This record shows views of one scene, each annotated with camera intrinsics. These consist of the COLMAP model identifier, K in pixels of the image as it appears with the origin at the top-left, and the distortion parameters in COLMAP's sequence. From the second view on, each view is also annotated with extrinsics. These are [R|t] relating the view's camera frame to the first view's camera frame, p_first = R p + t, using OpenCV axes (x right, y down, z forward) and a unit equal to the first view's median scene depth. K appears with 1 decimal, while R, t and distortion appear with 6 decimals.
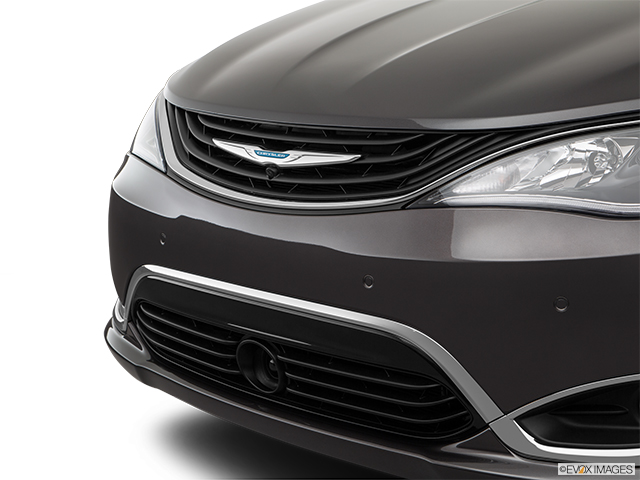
lens RADIAL K [[1281.8, 0, 320.4], [0, 1281.8, 239.6], [0, 0, 1]] dist [-0.036872, 0.000000]
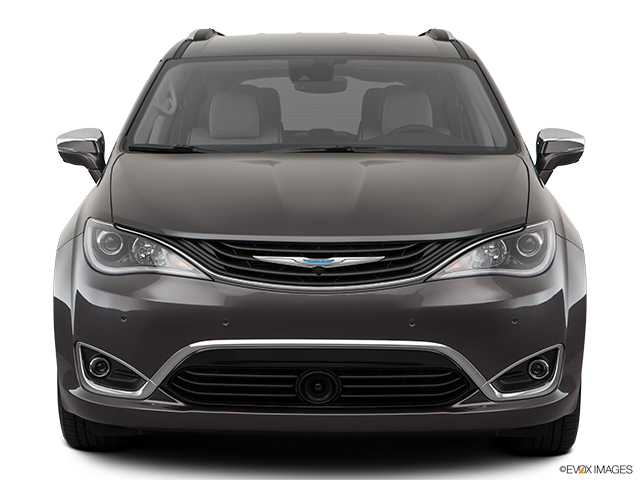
lens RADIAL K [[1311.0, 0, 319.5], [0, 1311.0, 239.5], [0, 0, 1]] dist [-0.189837, 0.000000]
pose [[0.724598, -0.021496, 0.688837, -1.324982], [0.113892, 0.989505, -0.088926, 0.065378], [-0.679696, 0.142889, 0.719442, -0.281168]]
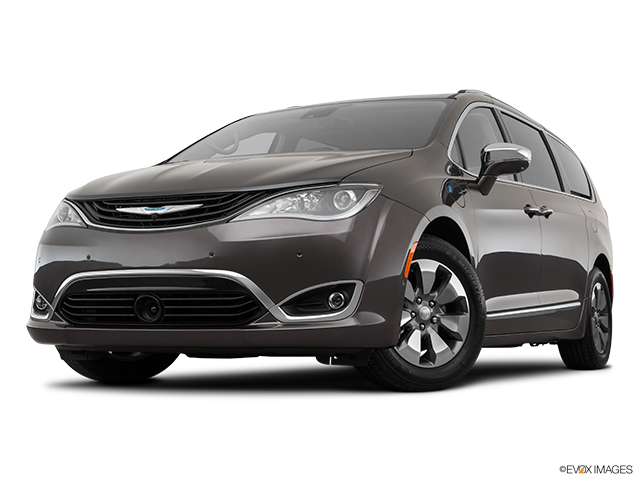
lens RADIAL K [[901.0, 0, 321.3], [0, 901.0, 240.3], [0, 0, 1]] dist [-0.021006, 0.000000]
pose [[0.914621, 0.030241, 0.403180, -0.422339], [0.064941, 0.973263, -0.220321, 0.364956], [-0.399063, 0.227693, 0.888203, -0.495189]]
